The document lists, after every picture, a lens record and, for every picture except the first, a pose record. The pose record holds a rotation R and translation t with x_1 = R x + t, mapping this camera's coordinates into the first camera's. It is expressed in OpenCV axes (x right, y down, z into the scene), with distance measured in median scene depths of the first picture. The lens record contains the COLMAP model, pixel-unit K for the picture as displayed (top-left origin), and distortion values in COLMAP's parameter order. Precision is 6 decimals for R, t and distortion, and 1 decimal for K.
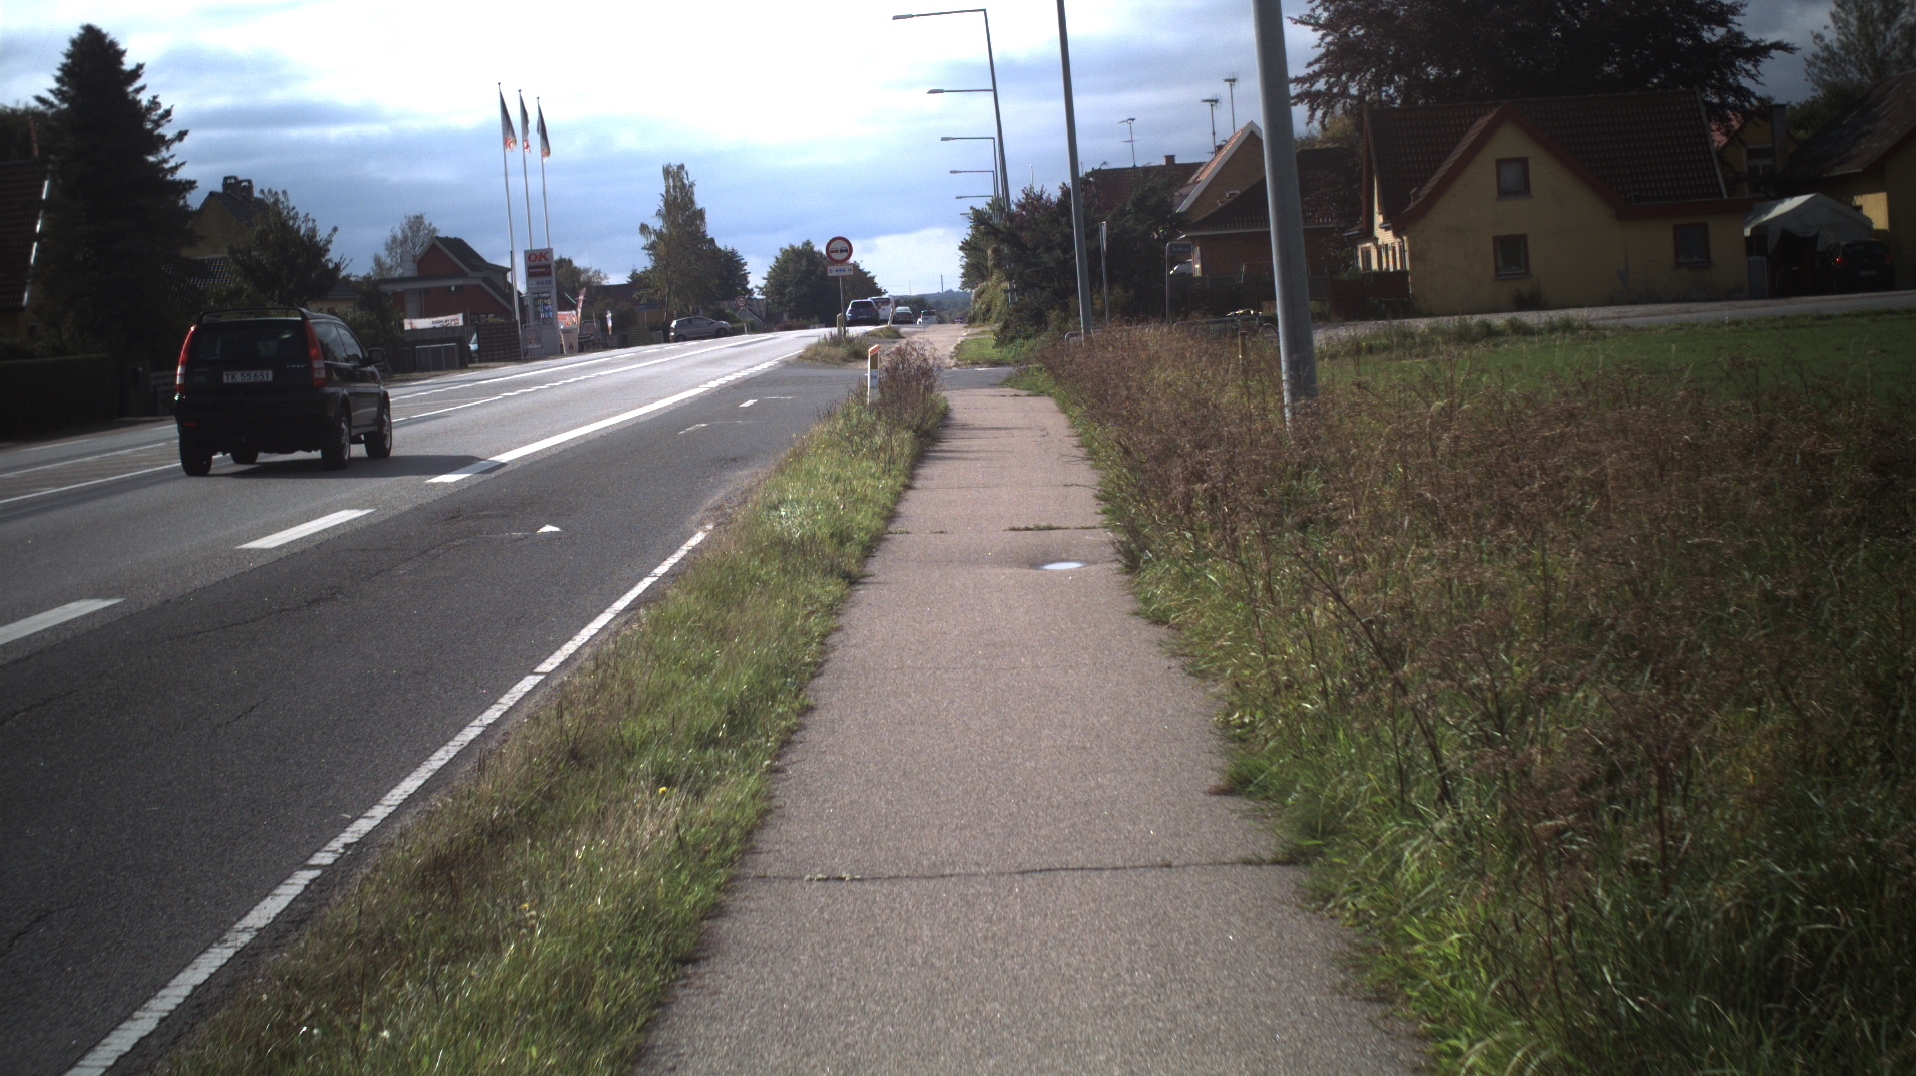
lens RADIAL K [[3514.2, 0, 958.0], [0, 3514.2, 538.0], [0, 0, 1]] dist [-0.265401, 0.319983]
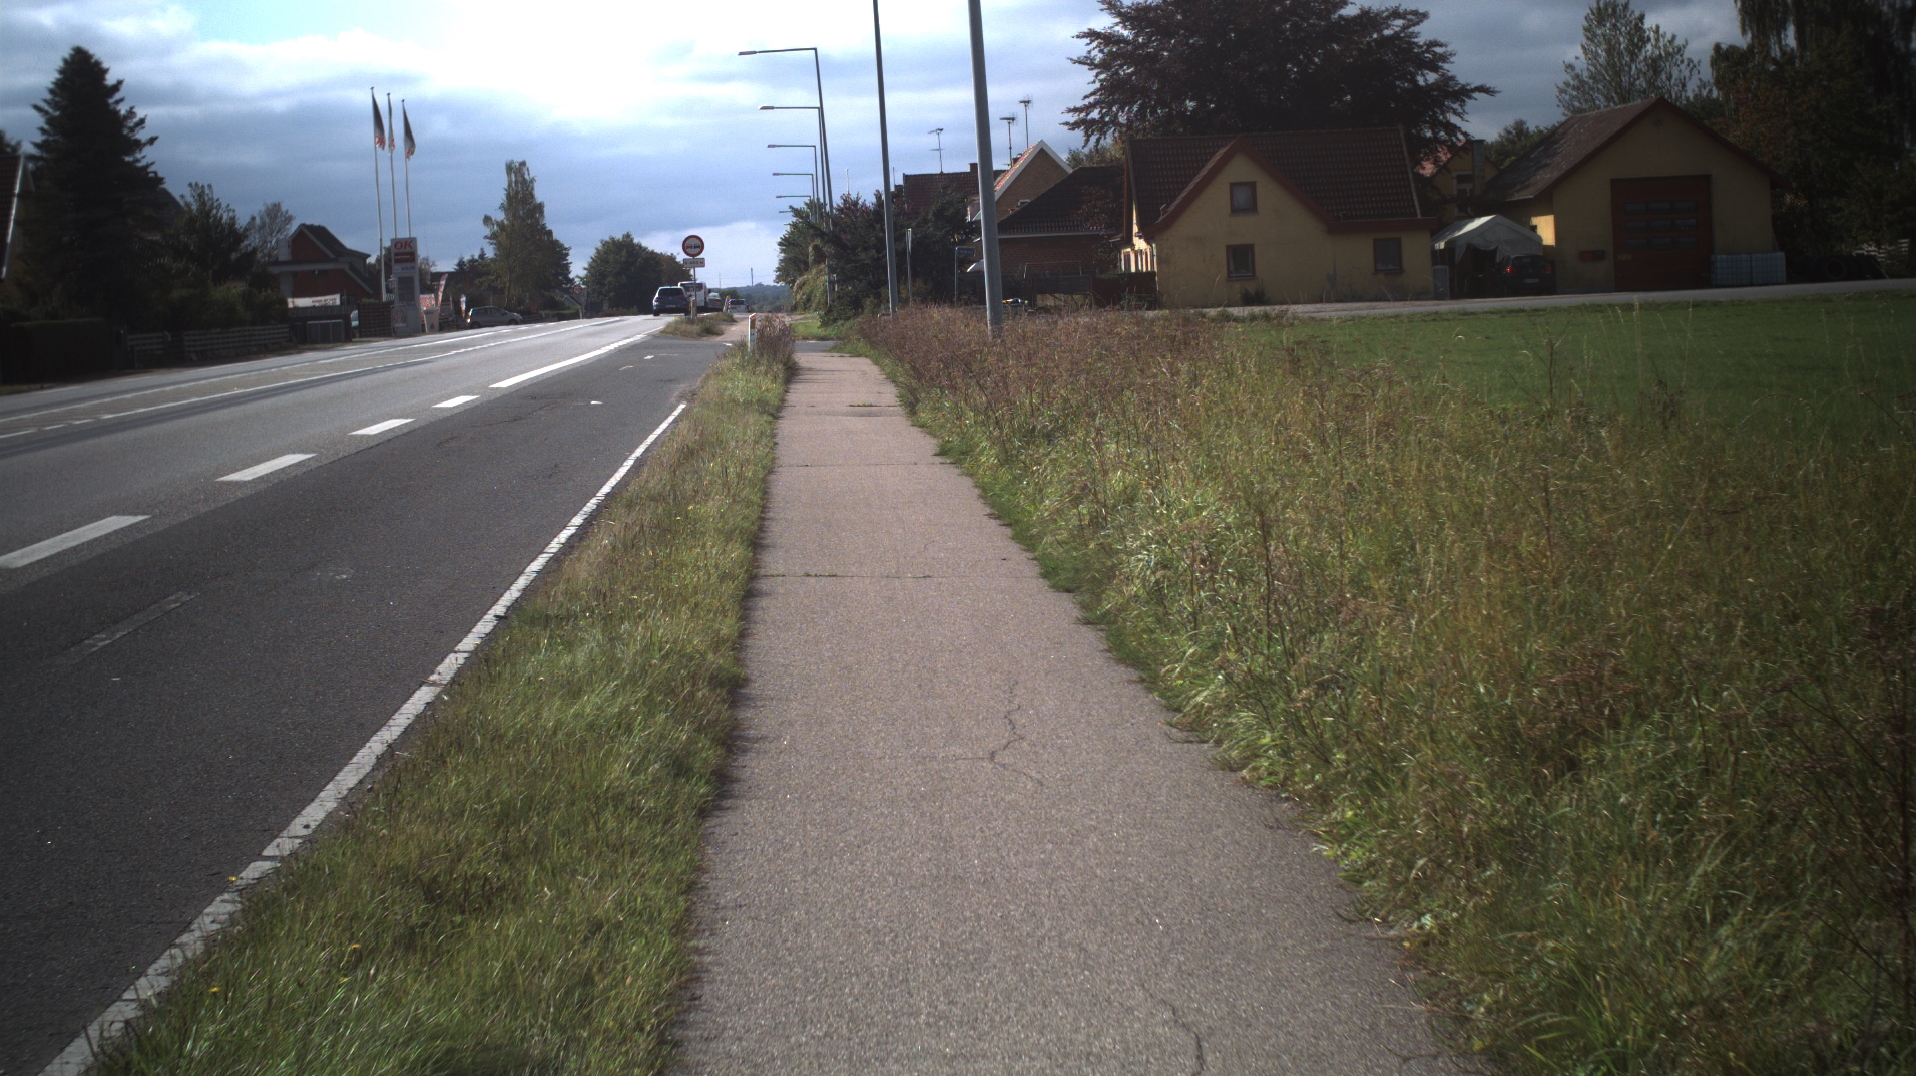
lens RADIAL K [[3514.2, 0, 958.0], [0, 3514.2, 538.0], [0, 0, 1]] dist [-0.265401, 0.319983]
pose [[0.998312, 0.017254, 0.055451, -0.006672], [-0.017321, 0.999850, 0.000731, 0.014722], [-0.055430, -0.001690, 0.998461, -0.192523]]
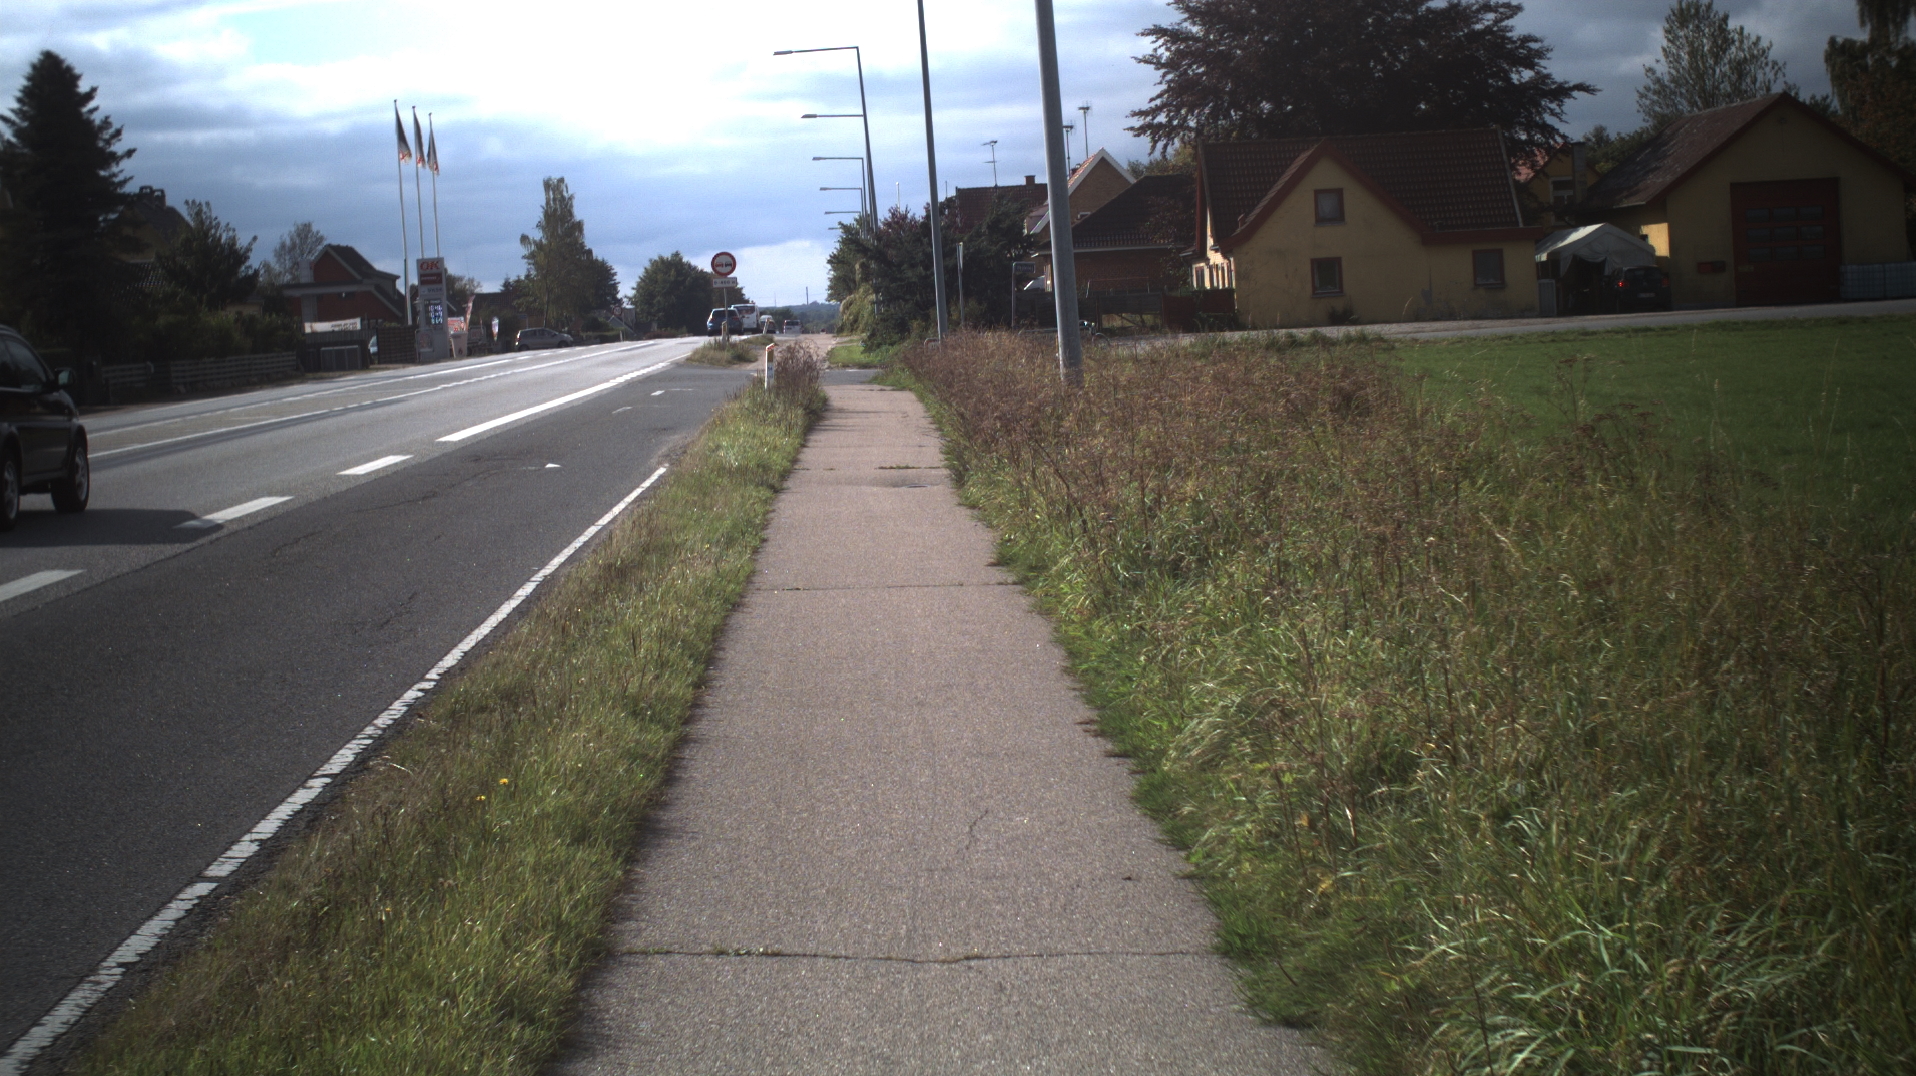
lens RADIAL K [[3514.2, 0, 958.0], [0, 3514.2, 538.0], [0, 0, 1]] dist [-0.265401, 0.319983]
pose [[0.999174, 0.010579, 0.039227, -0.002032], [-0.010434, 0.999938, -0.003893, 0.007102], [-0.039265, 0.003480, 0.999223, -0.096599]]
